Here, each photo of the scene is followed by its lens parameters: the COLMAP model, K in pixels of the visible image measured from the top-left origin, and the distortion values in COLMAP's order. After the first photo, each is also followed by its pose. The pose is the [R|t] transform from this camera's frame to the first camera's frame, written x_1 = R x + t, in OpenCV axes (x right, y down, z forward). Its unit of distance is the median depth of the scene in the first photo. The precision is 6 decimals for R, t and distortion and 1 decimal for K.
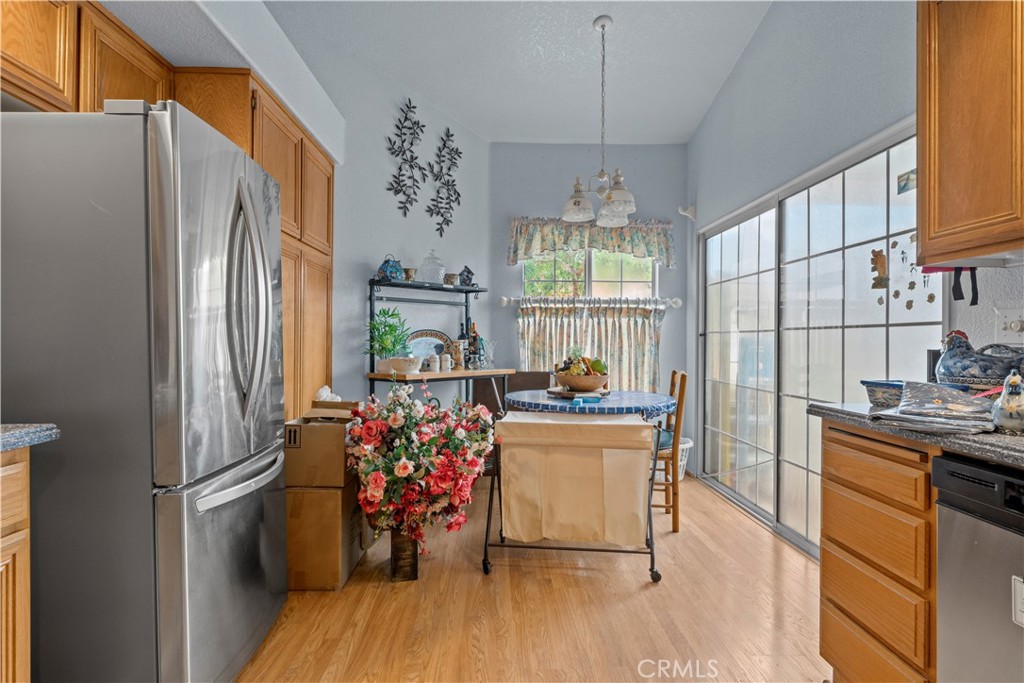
lens RADIAL K [[518.1, 0, 511.8], [0, 518.1, 341.8], [0, 0, 1]] dist [-0.008531, 0.002048]
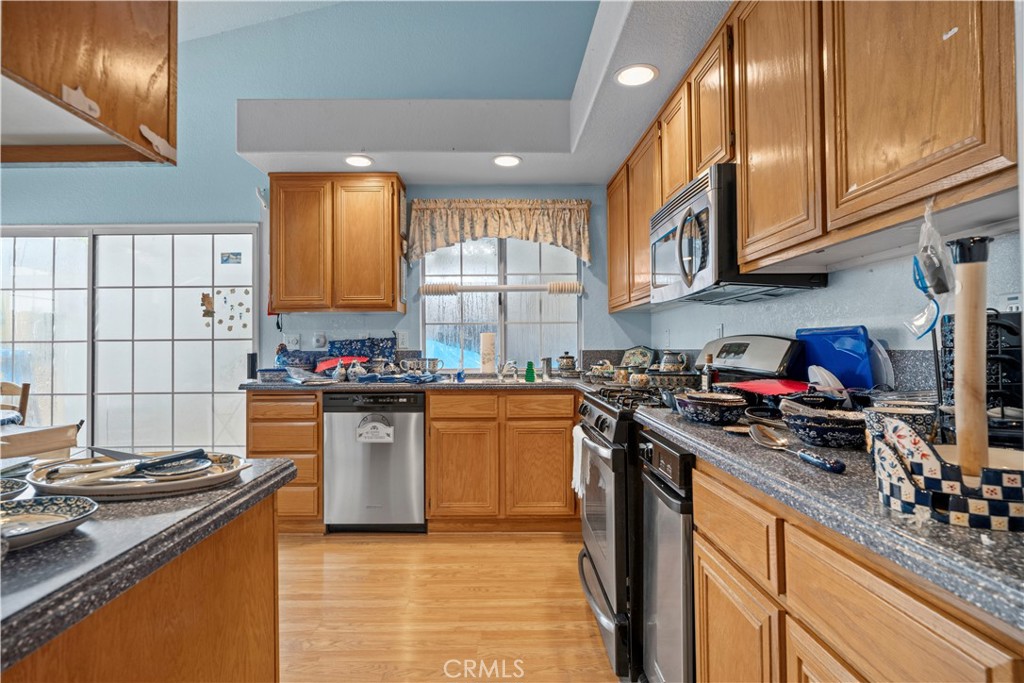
lens RADIAL K [[518.1, 0, 509.7], [0, 518.1, 342.5], [0, 0, 1]] dist [-0.008531, 0.002048]
pose [[0.022913, 0.019060, 0.999556, -0.909877], [0.009298, 0.999771, -0.019278, 0.017618], [-0.999694, 0.009735, 0.022730, 0.006601]]
